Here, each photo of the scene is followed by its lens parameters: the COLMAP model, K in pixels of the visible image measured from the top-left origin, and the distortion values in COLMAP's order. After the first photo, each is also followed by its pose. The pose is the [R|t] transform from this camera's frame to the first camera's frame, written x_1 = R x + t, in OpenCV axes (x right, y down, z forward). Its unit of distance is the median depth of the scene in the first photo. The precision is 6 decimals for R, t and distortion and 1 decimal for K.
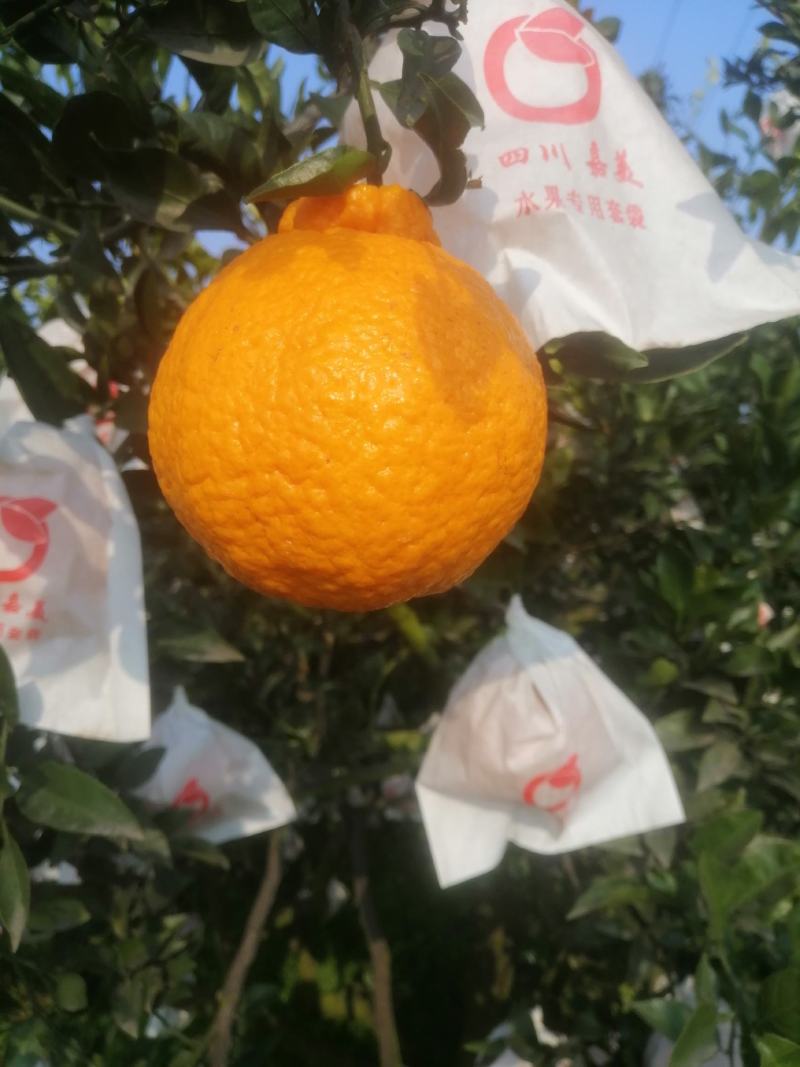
lens RADIAL K [[824.2, 0, 401.4], [0, 824.2, 562.0], [0, 0, 1]] dist [0.042832, -0.003134]
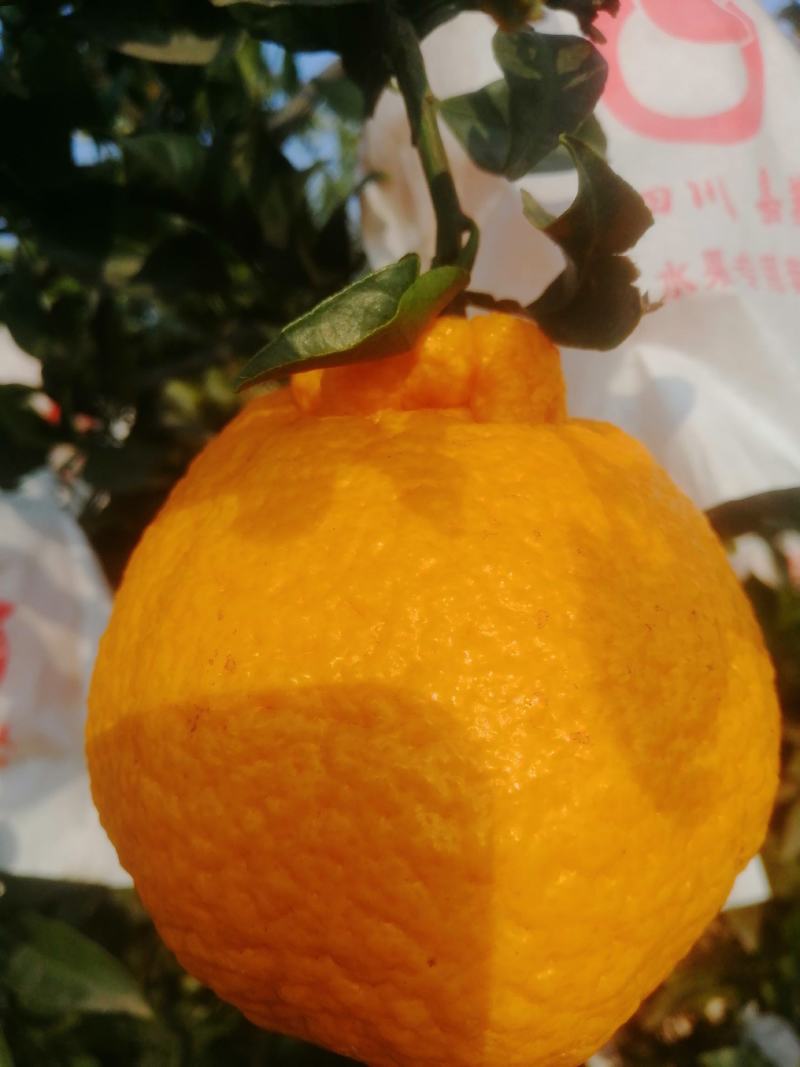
lens RADIAL K [[837.6, 0, 398.6], [0, 837.6, 557.0], [0, 0, 1]] dist [-0.043107, 0.075344]
pose [[0.999033, -0.043733, -0.004604, -0.088078], [0.043938, 0.997014, 0.063504, -0.365229], [0.001813, -0.063645, 0.997971, 0.477448]]
